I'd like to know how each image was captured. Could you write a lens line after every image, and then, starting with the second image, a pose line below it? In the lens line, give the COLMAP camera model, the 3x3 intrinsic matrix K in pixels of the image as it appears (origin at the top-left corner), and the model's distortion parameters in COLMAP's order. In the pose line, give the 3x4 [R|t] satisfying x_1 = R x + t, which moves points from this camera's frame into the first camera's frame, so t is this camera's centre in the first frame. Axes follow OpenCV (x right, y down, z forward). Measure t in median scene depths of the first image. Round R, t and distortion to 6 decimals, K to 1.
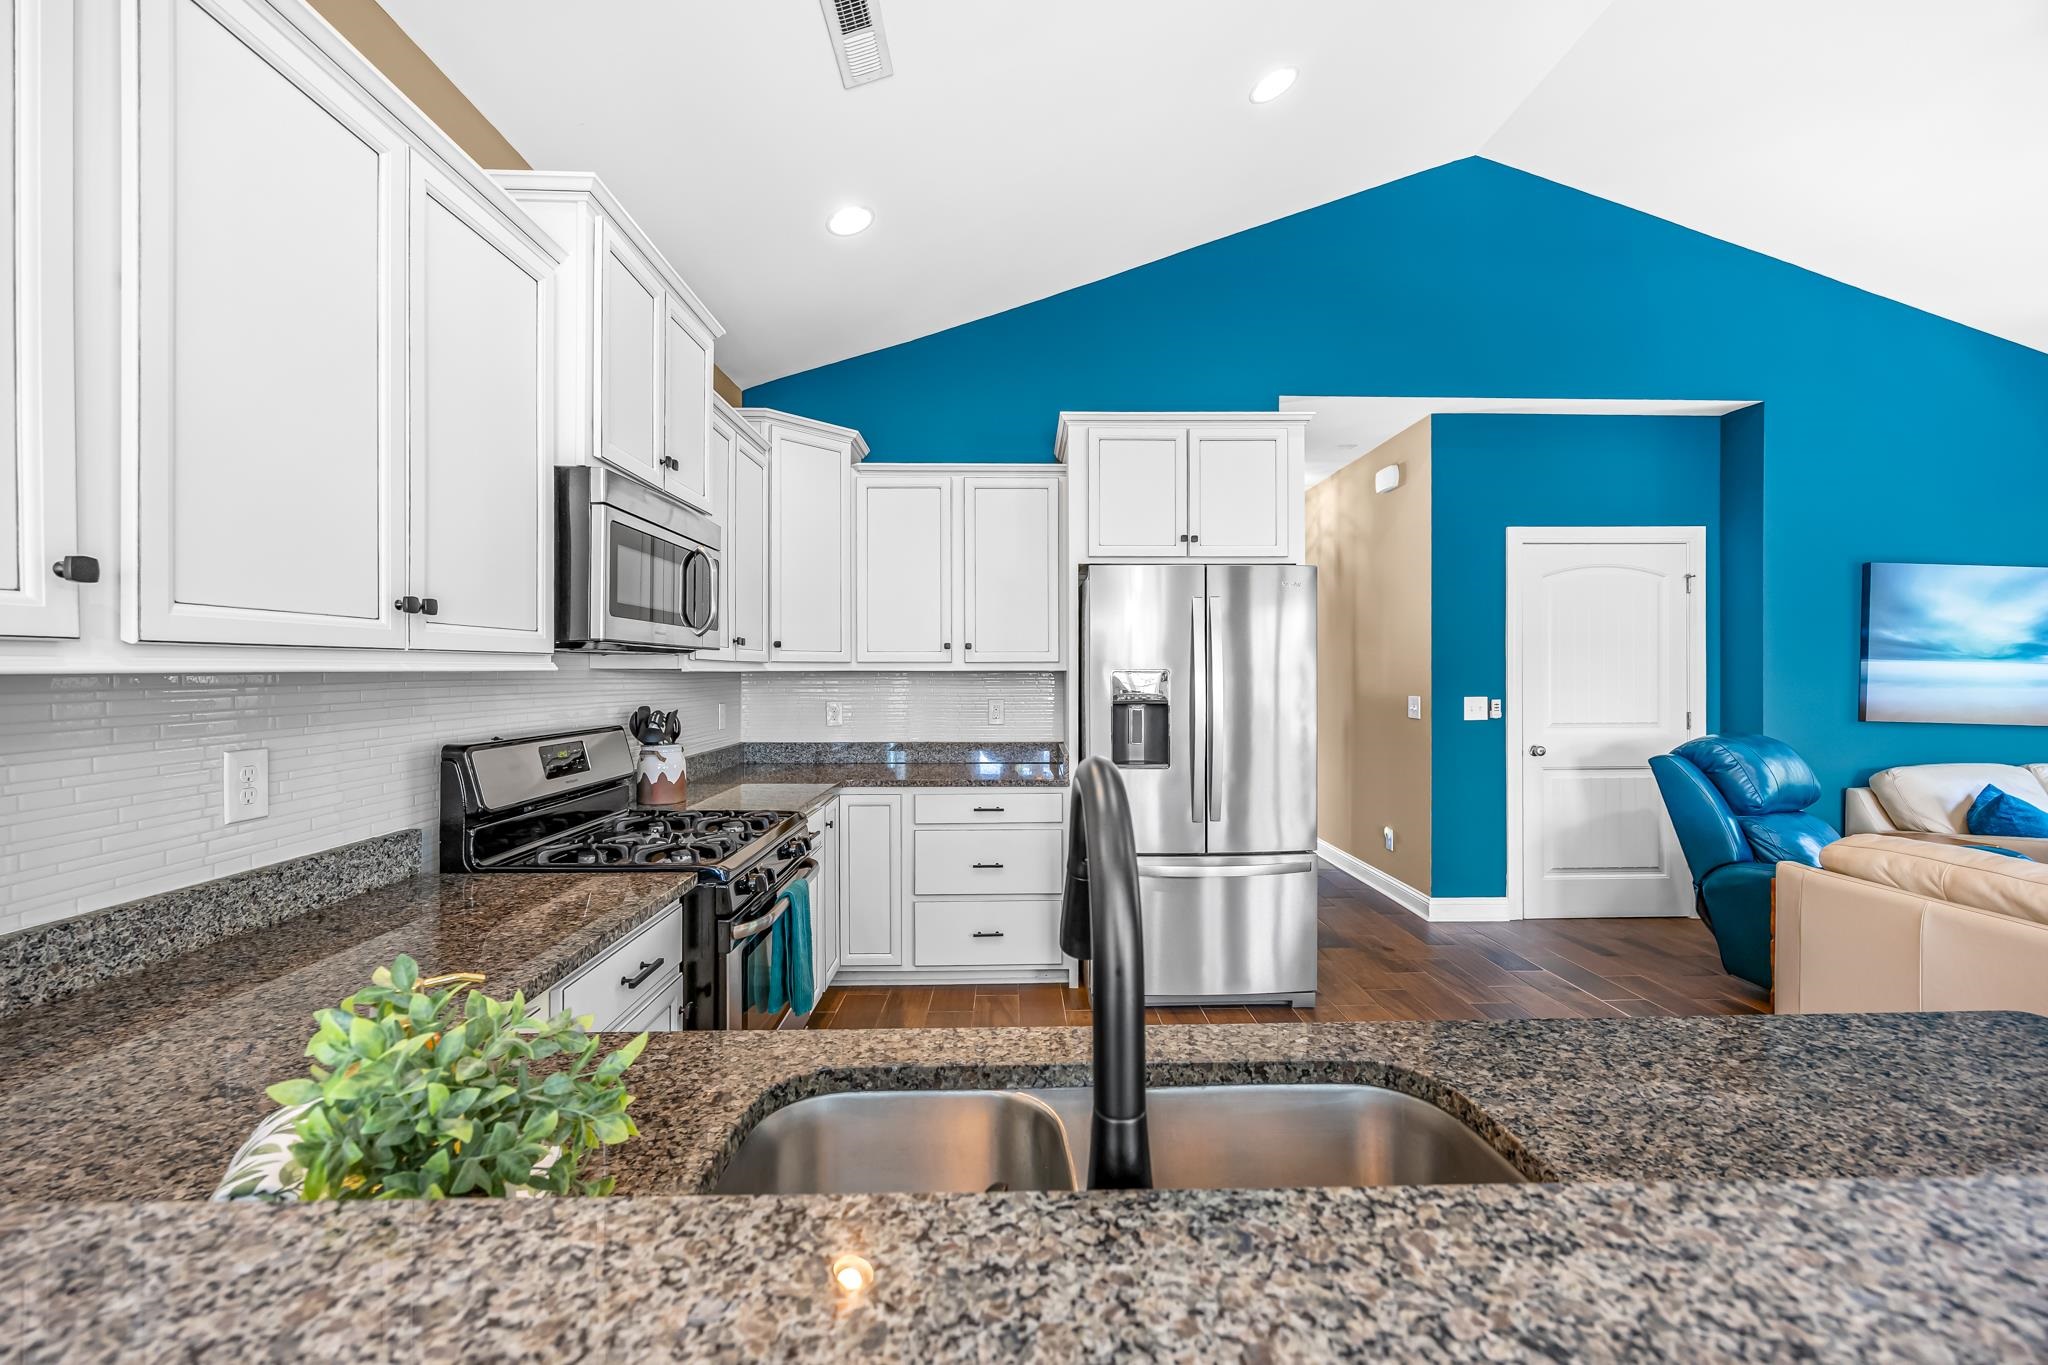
lens RADIAL K [[788.2, 0, 1024.9], [0, 788.2, 678.6], [0, 0, 1]] dist [-0.003166, 0.000565]
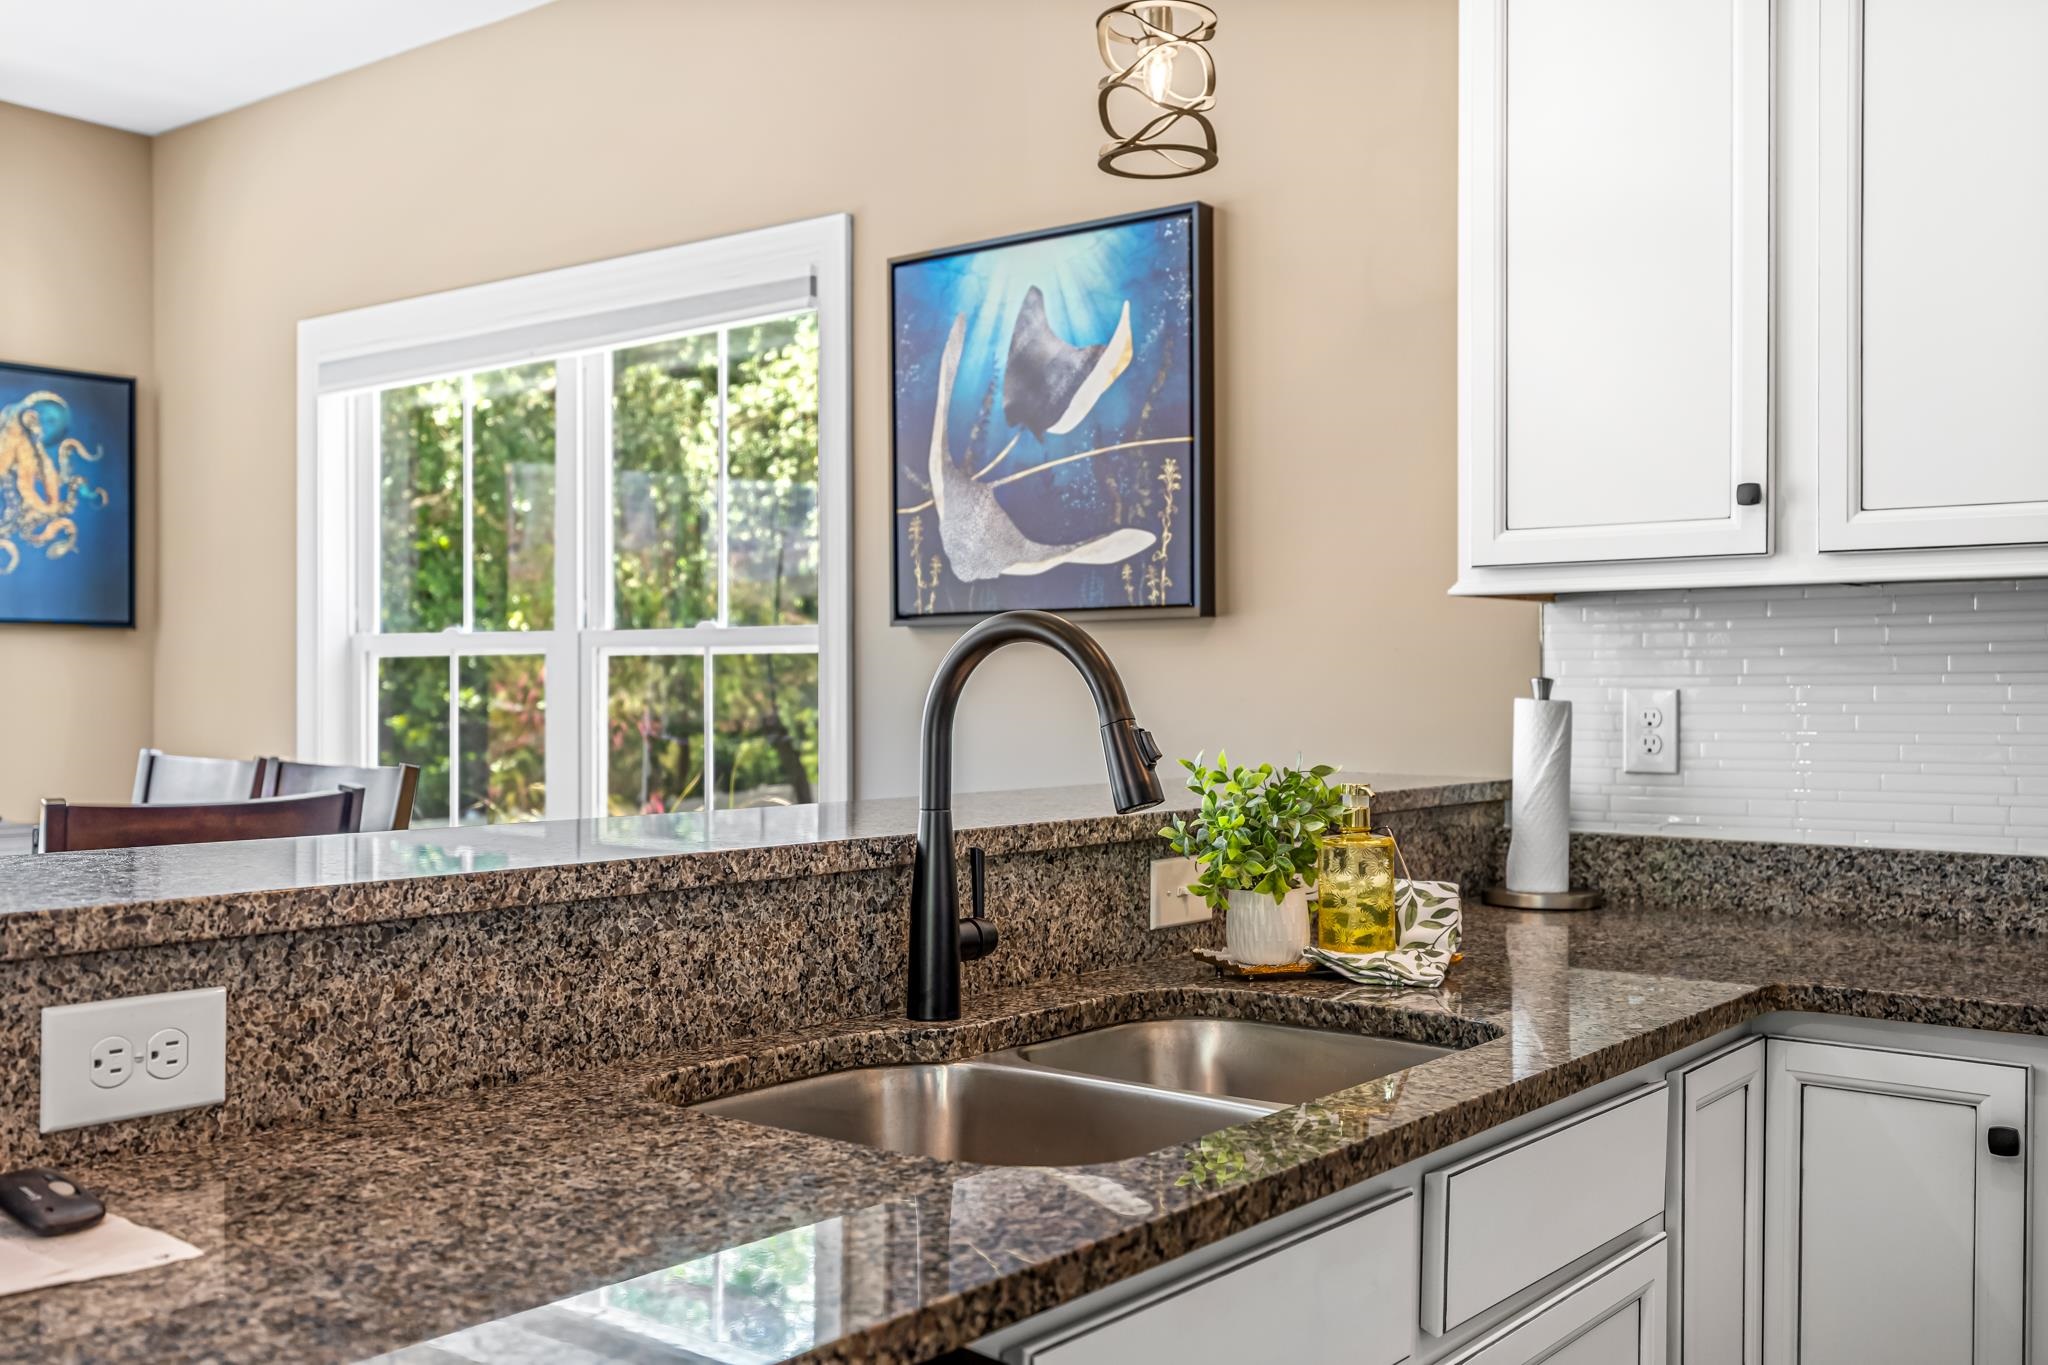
lens RADIAL K [[1938.3, 0, 1021.9], [0, 1938.3, 728.3], [0, 0, 1]] dist [-0.010400, 0.000000]
pose [[-0.623802, 0.018940, -0.781353, 0.370153], [-0.008790, 0.999473, 0.031246, 0.028788], [0.781533, 0.026359, -0.623307, 0.426331]]
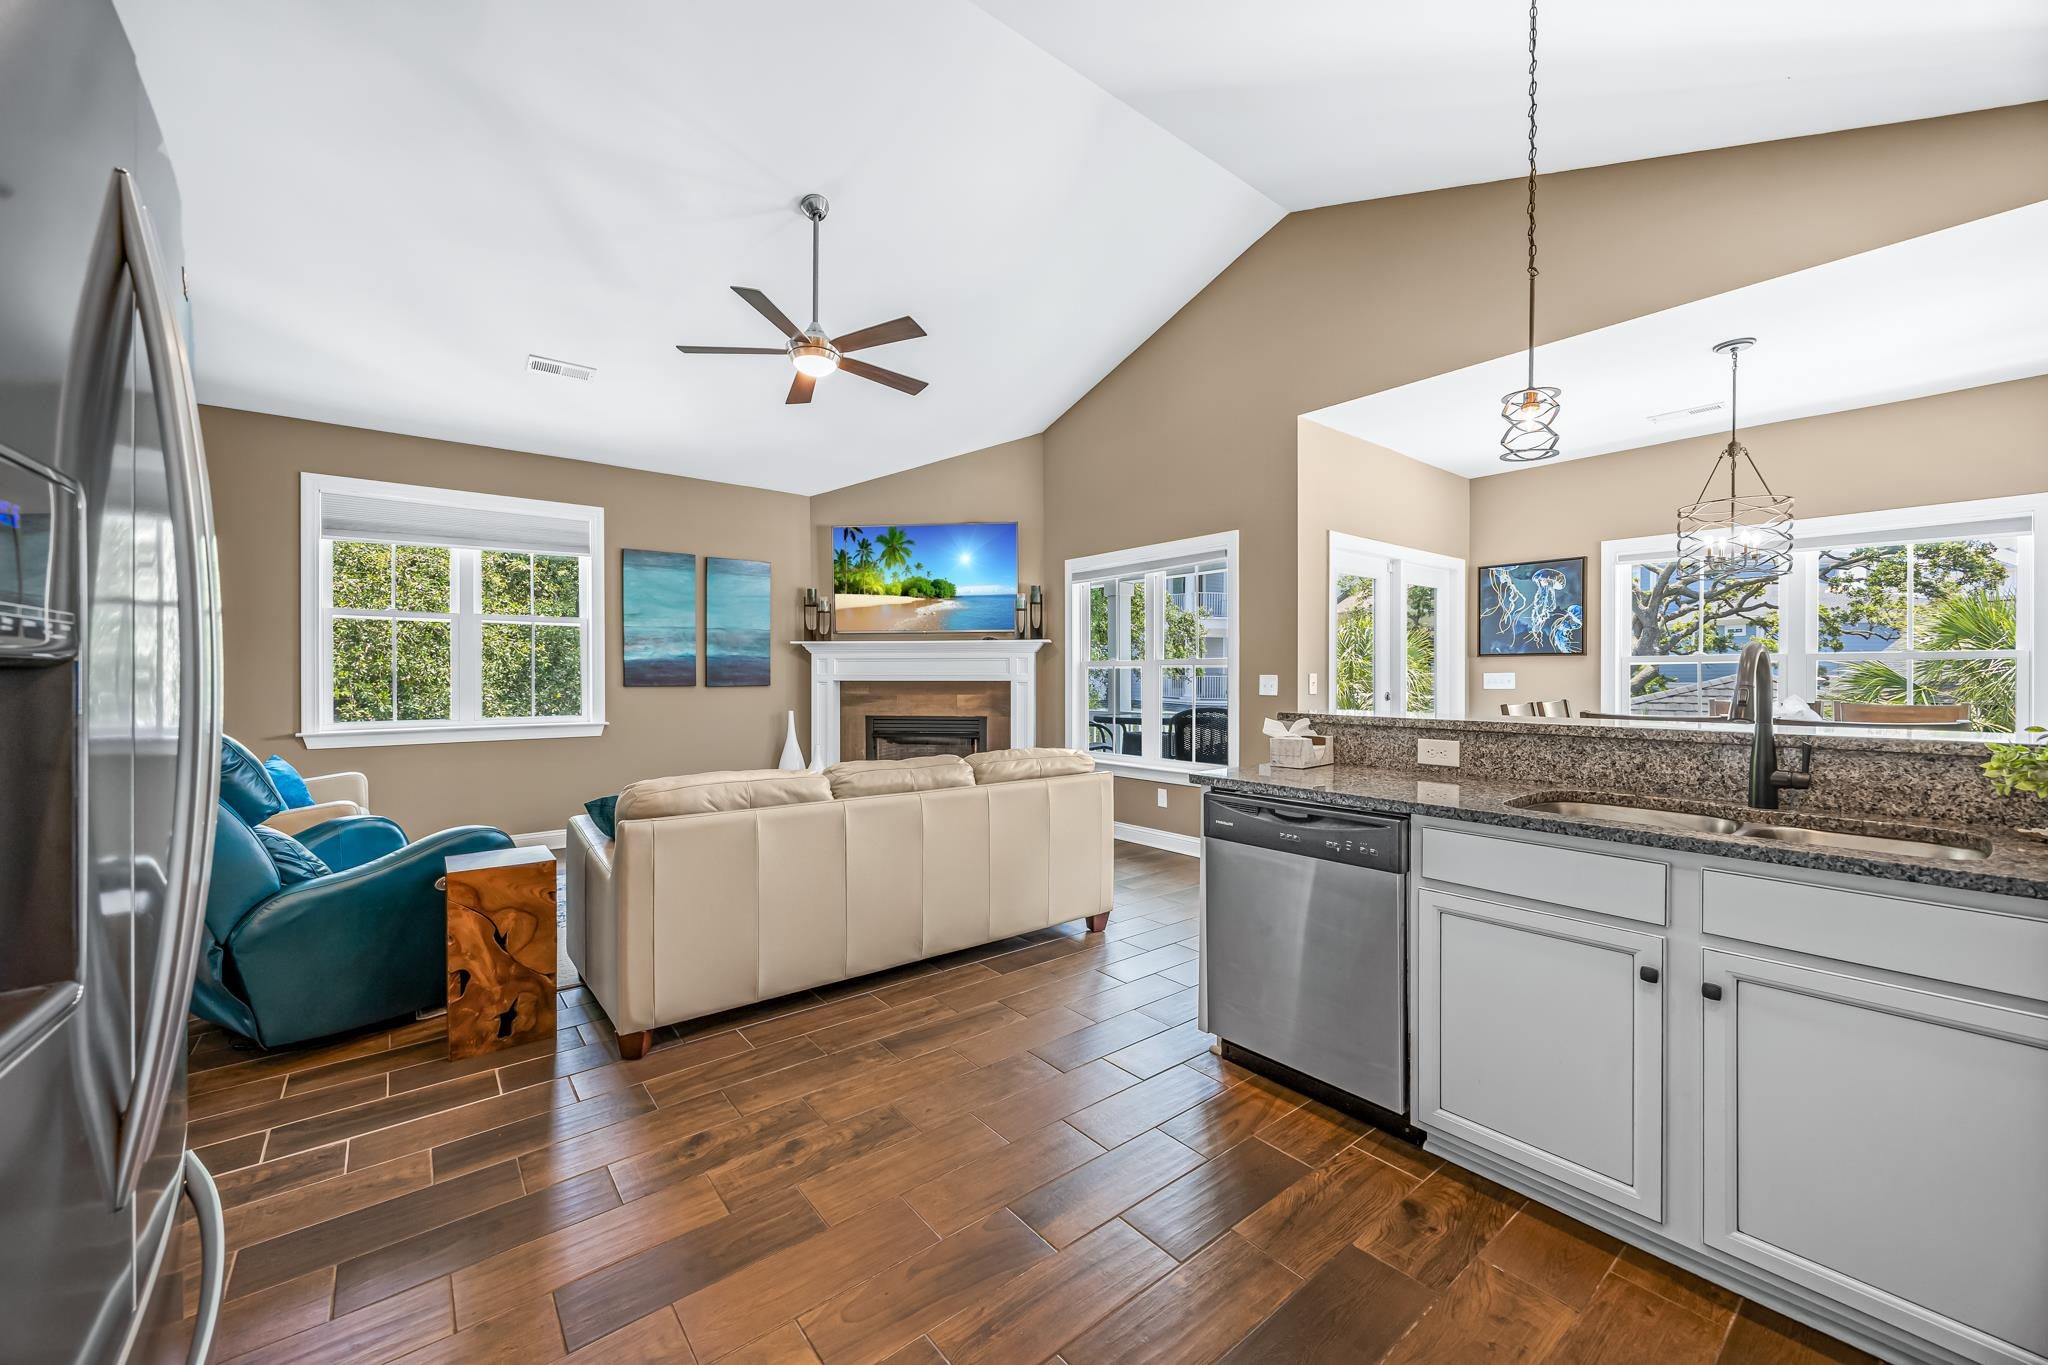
lens RADIAL K [[788.2, 0, 1013.3], [0, 788.2, 678.4], [0, 0, 1]] dist [-0.003166, 0.000565]
pose [[-0.612746, 0.001111, 0.790279, -0.090016], [0.008924, 0.999945, 0.005513, 0.030606], [-0.790230, 0.010430, -0.612722, 0.764120]]
